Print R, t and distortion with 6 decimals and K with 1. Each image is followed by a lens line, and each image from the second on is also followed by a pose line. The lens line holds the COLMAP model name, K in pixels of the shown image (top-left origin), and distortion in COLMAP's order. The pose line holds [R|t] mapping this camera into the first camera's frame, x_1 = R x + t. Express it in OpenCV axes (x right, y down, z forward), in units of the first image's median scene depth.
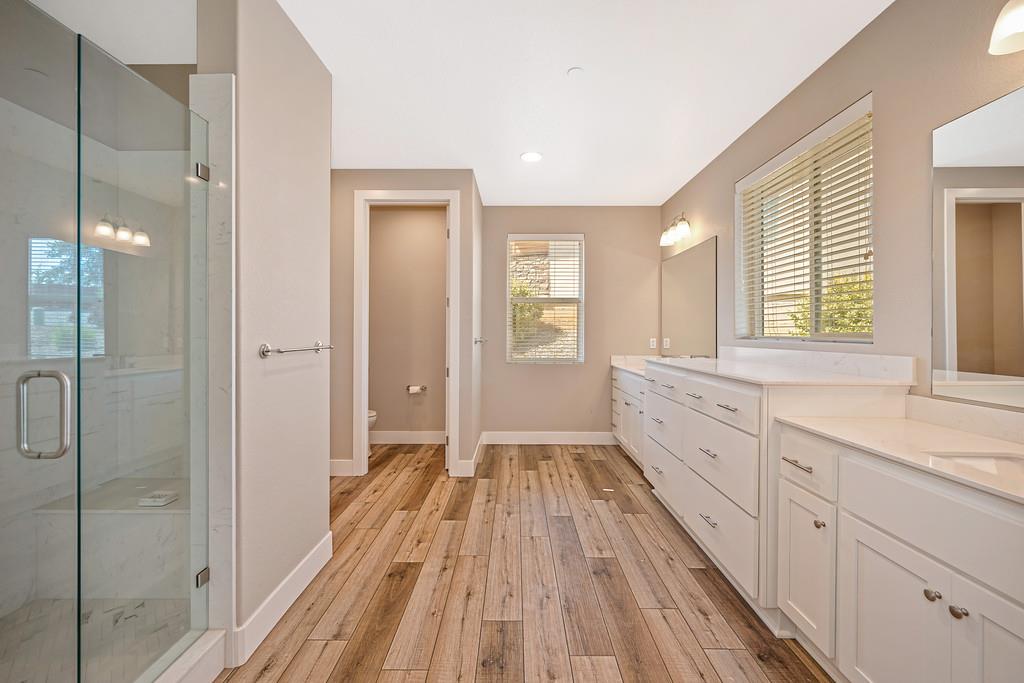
lens RADIAL K [[409.6, 0, 518.1], [0, 409.6, 336.8], [0, 0, 1]] dist [0.000769, 0.000766]
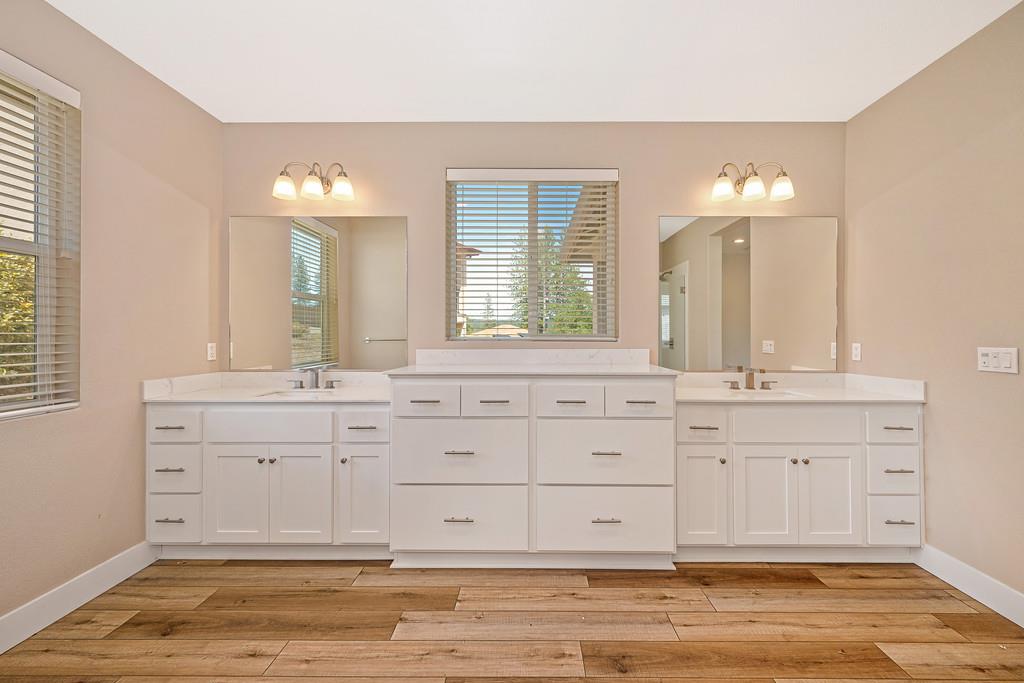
lens RADIAL K [[409.6, 0, 516.3], [0, 409.6, 335.9], [0, 0, 1]] dist [0.000769, 0.000766]
pose [[-0.002416, 0.000699, 0.999997, -0.433400], [0.005853, 0.999983, -0.000685, -0.004881], [-0.999980, 0.005852, -0.002420, 0.980609]]
